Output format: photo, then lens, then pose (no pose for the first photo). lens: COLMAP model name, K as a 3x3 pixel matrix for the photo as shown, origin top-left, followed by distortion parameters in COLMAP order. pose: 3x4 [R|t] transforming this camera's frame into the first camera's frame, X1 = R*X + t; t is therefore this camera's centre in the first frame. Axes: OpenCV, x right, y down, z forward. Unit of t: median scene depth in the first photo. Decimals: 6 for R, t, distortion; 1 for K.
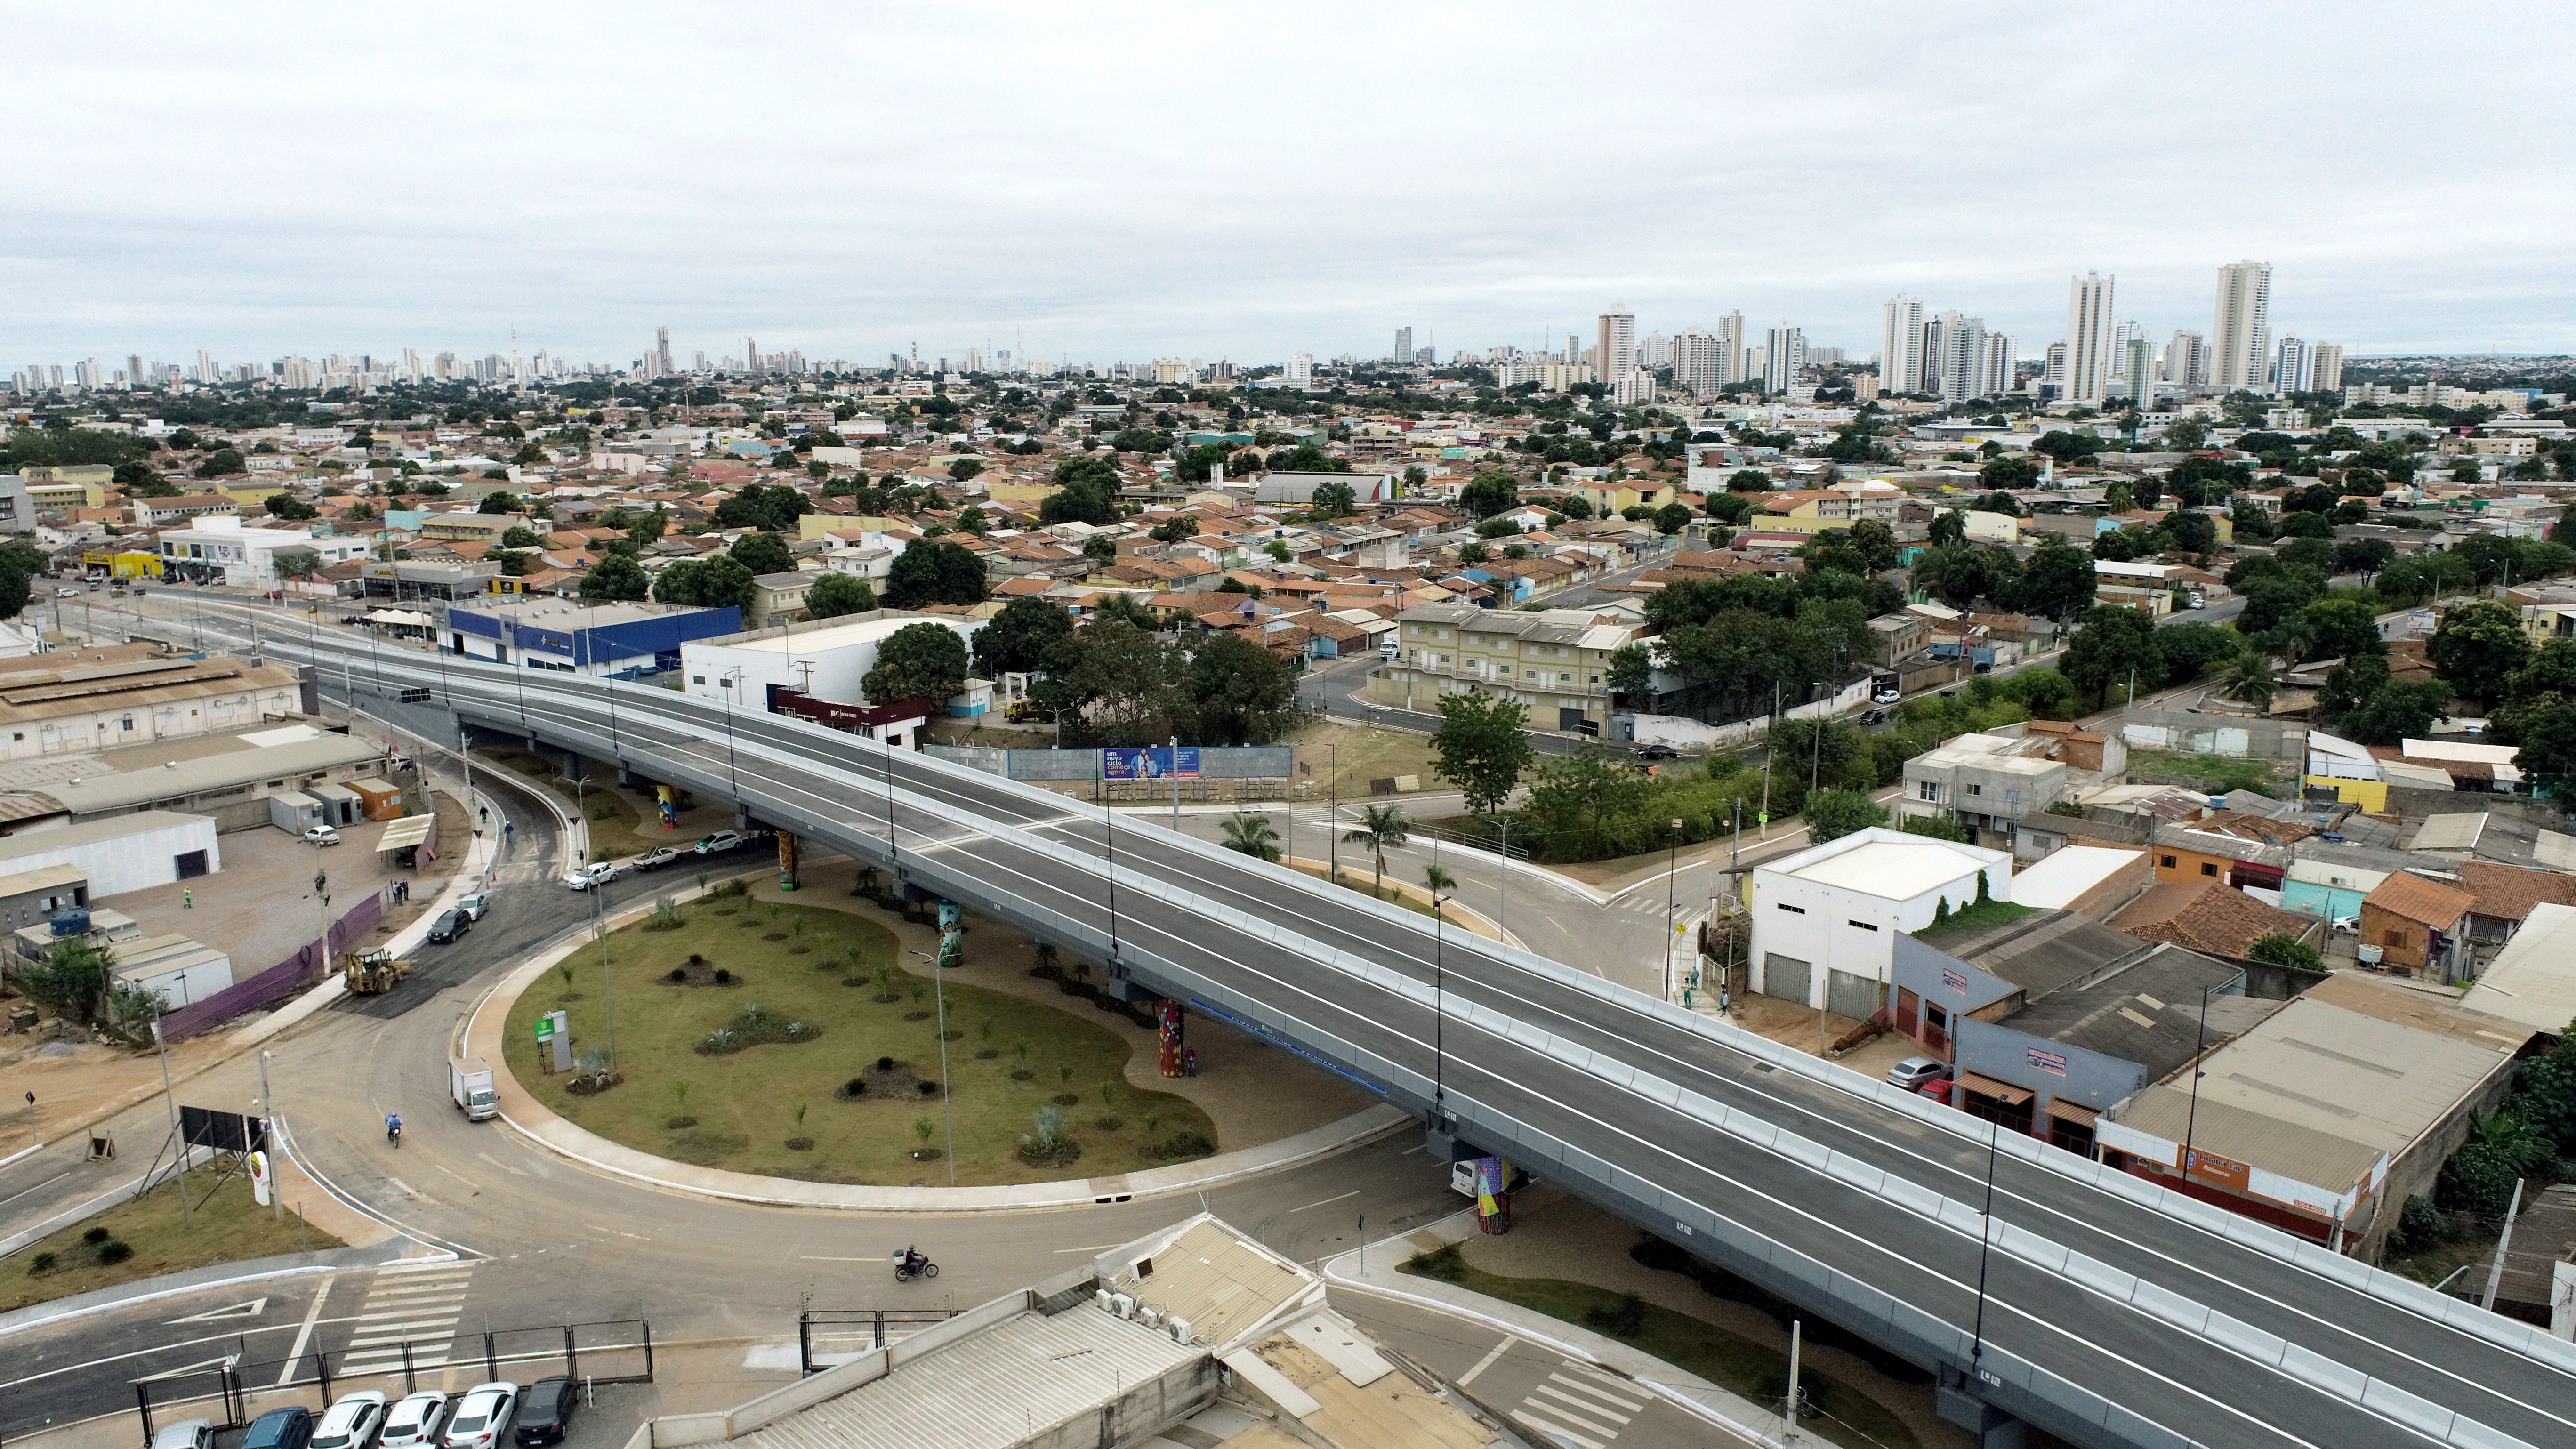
lens RADIAL K [[1735.8, 0, 1287.8], [0, 1735.8, 720.1], [0, 0, 1]] dist [-0.013503, 0.006024]
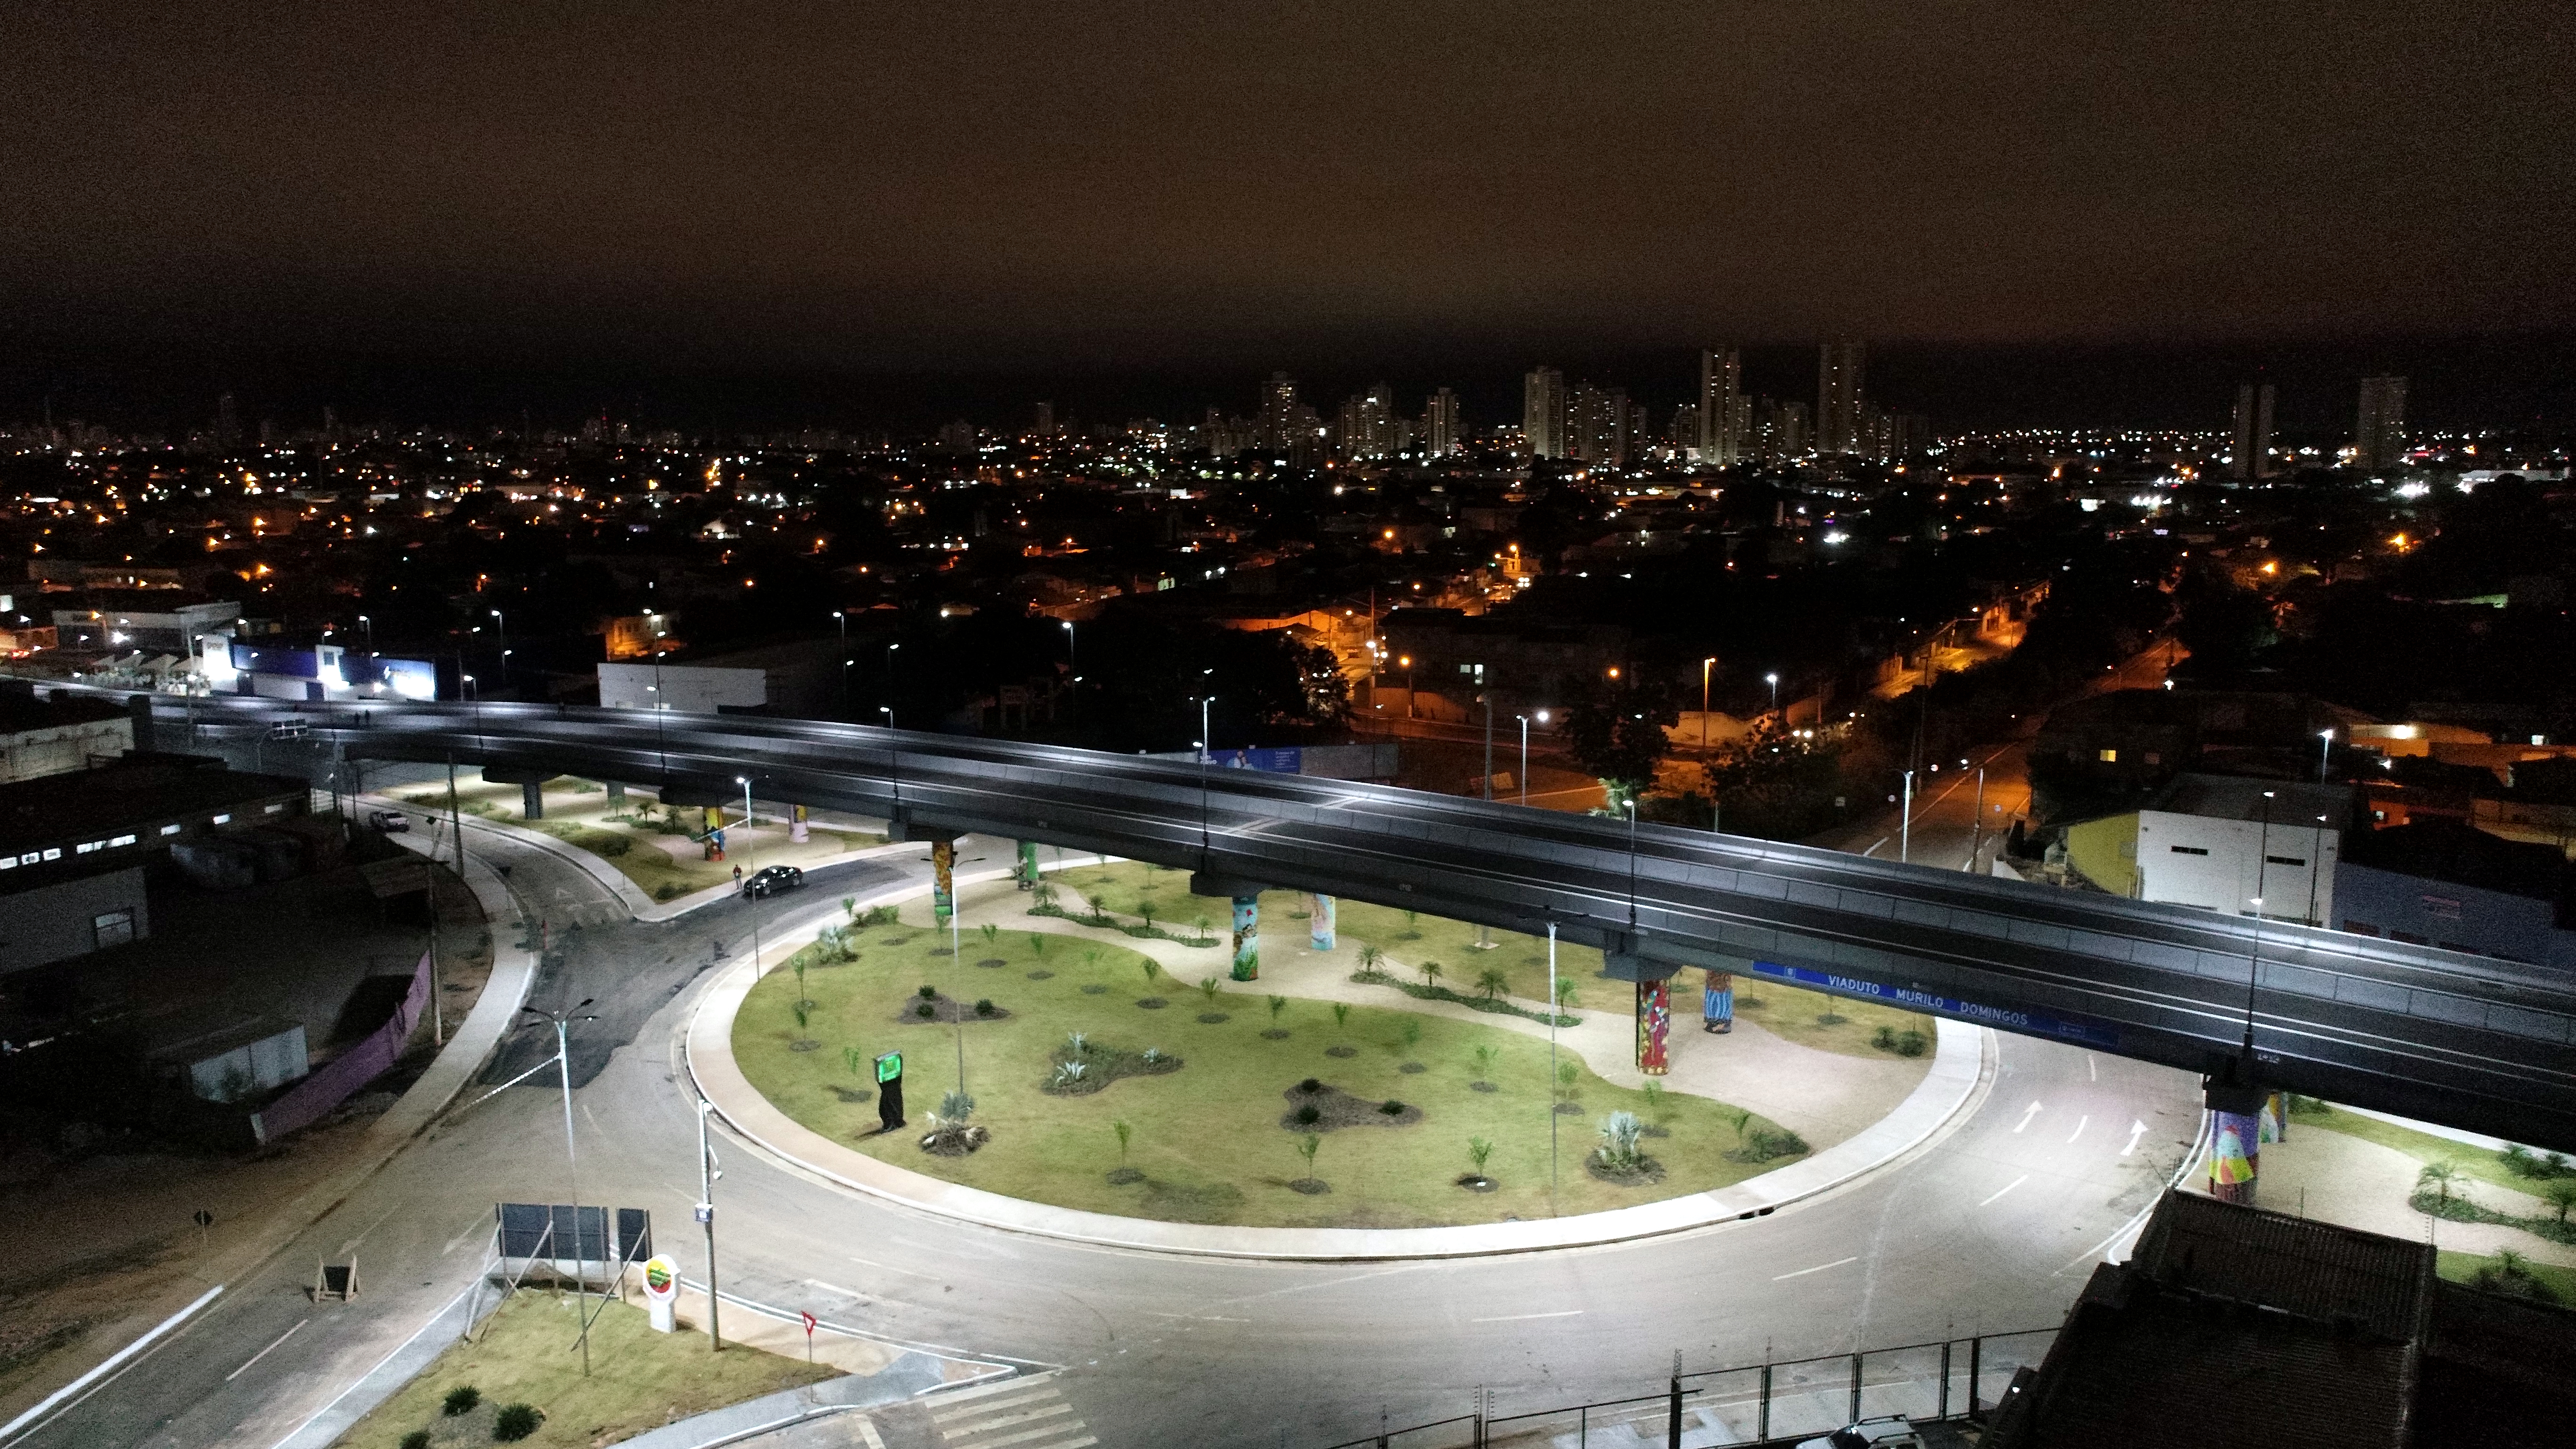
lens RADIAL K [[1732.2, 0, 1289.2], [0, 1732.2, 710.1], [0, 0, 1]] dist [-0.014296, 0.001370]
pose [[0.977361, -0.030750, 0.209331, -0.168086], [0.040796, 0.998205, -0.043841, 0.024968], [-0.207607, 0.051389, 0.976862, 0.090106]]
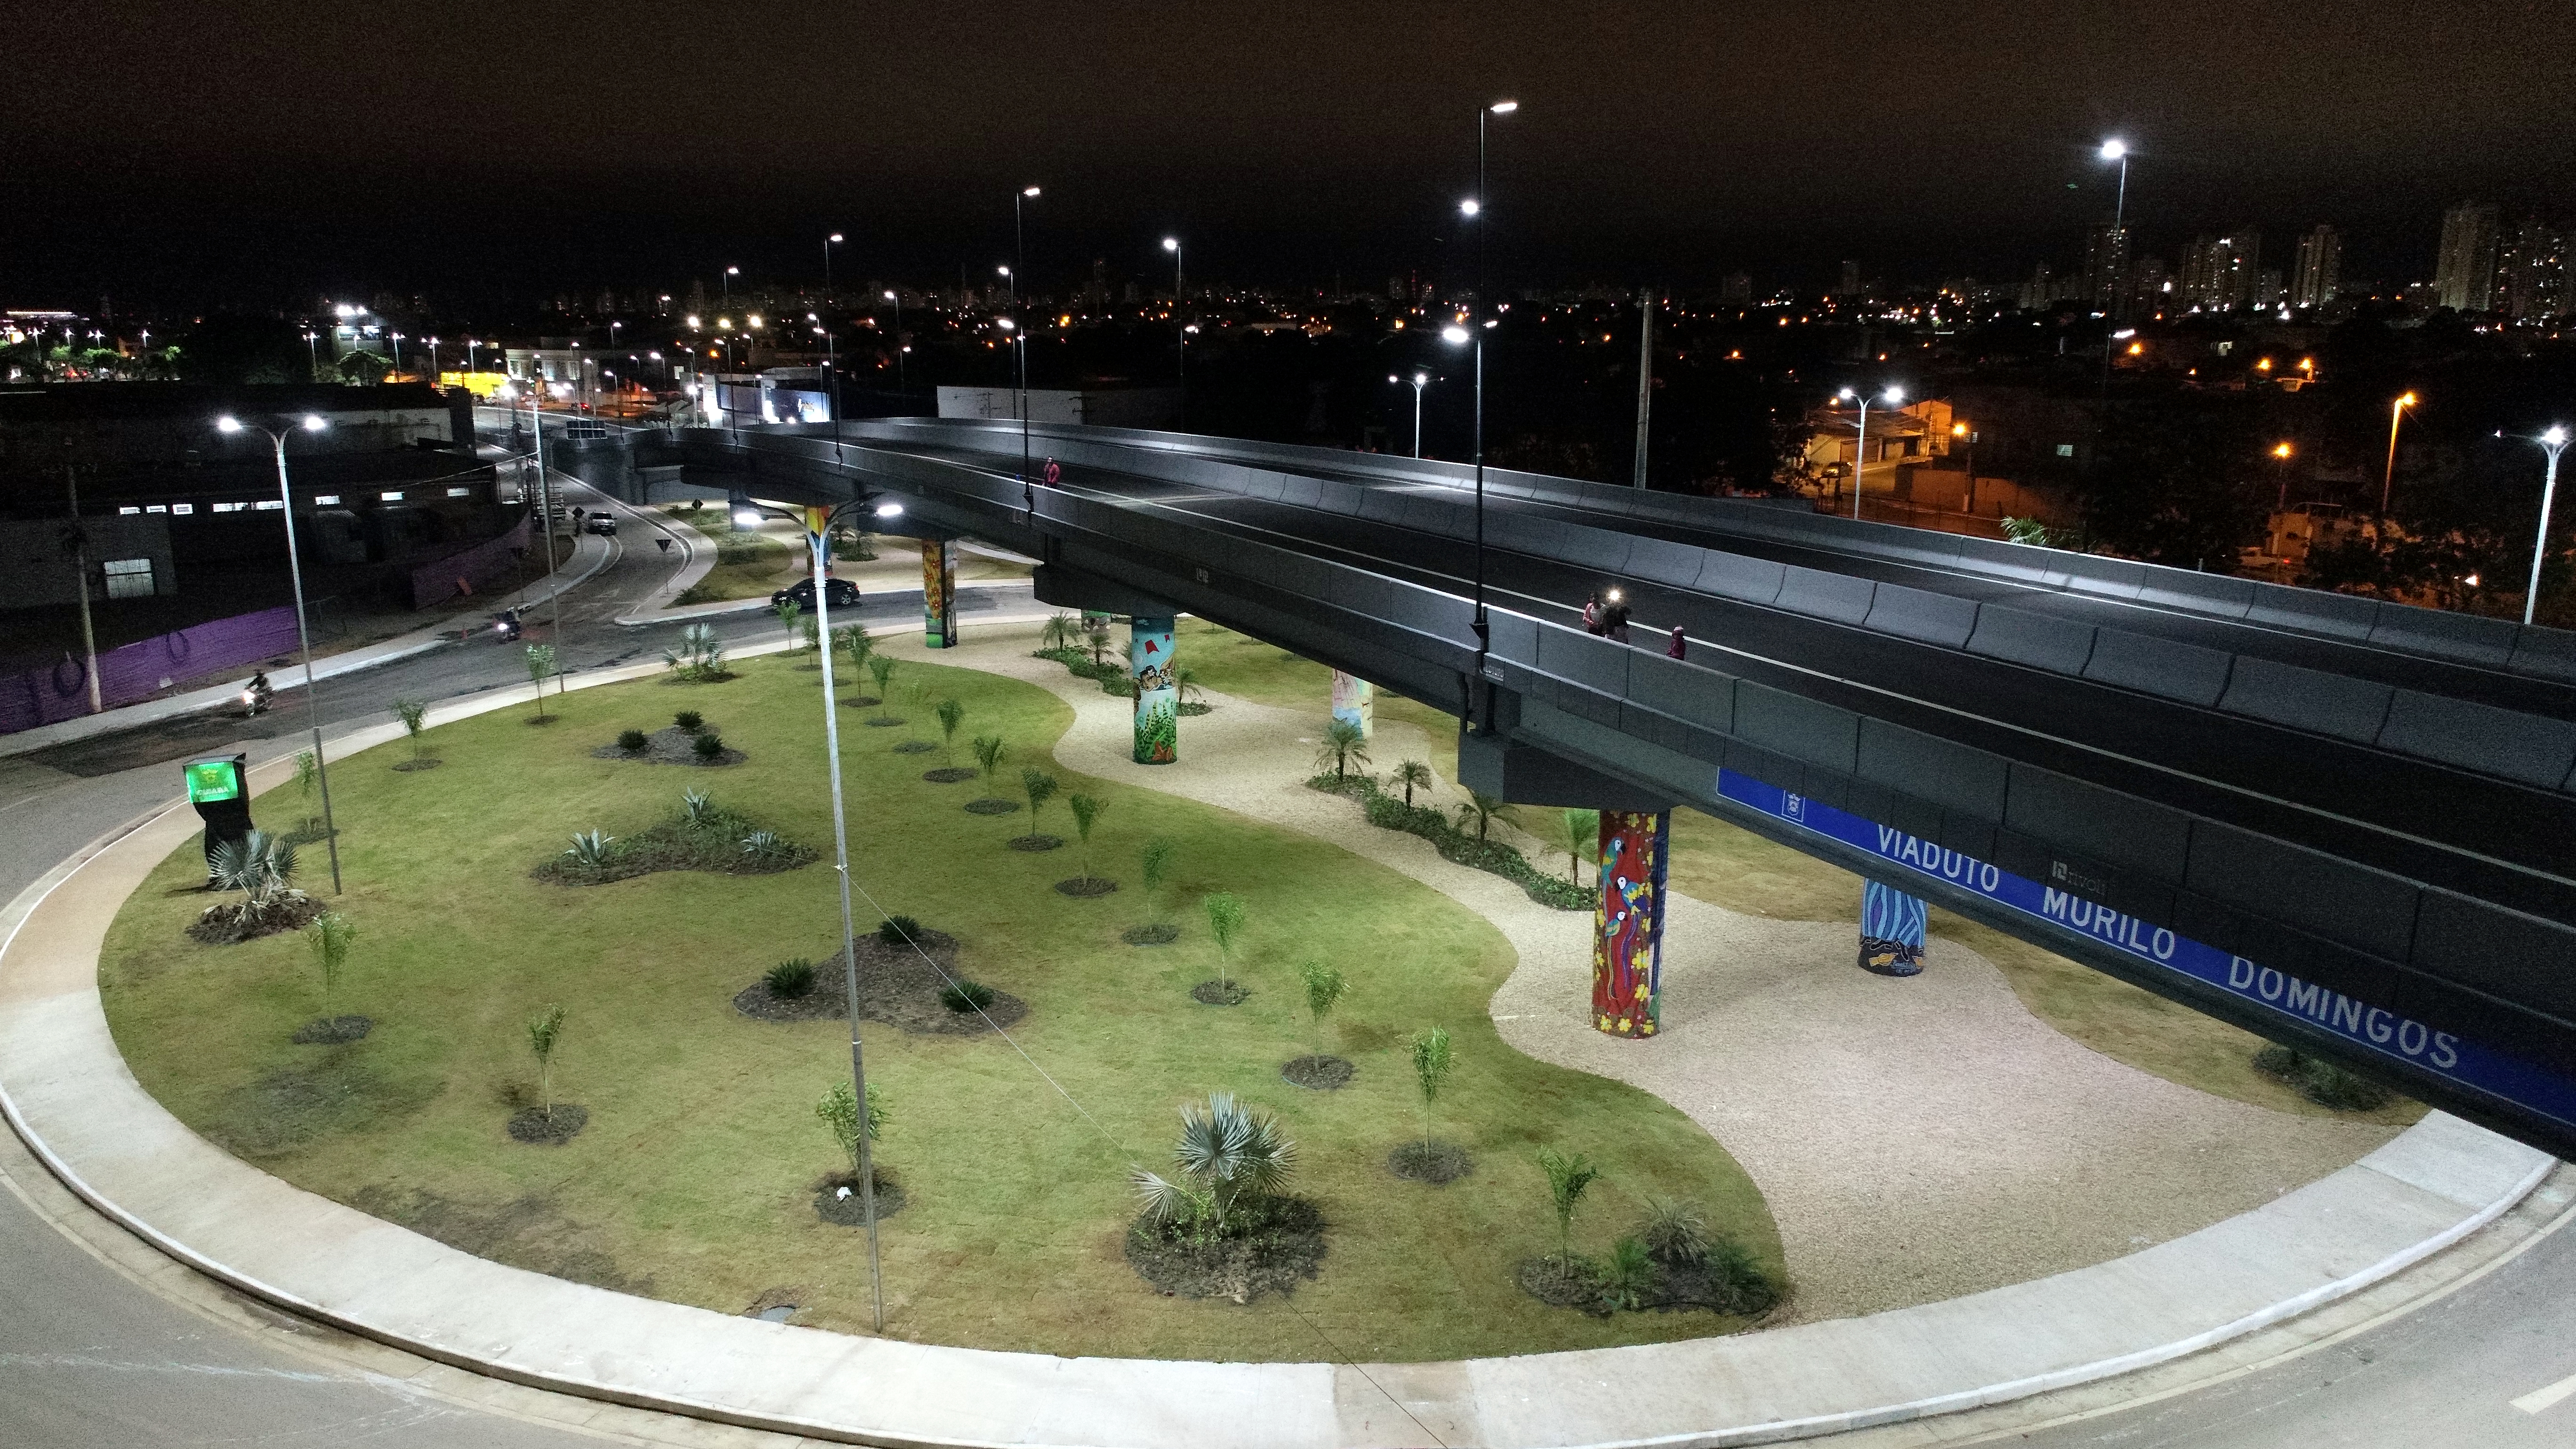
lens RADIAL K [[1730.7, 0, 1288.0], [0, 1730.7, 724.5], [0, 0, 1]] dist [-0.009983, -0.001430]
pose [[0.971987, 0.056648, -0.228105, -0.023252], [-0.048972, 0.998032, 0.039175, 0.054176], [0.229875, -0.026907, 0.972848, 0.263769]]
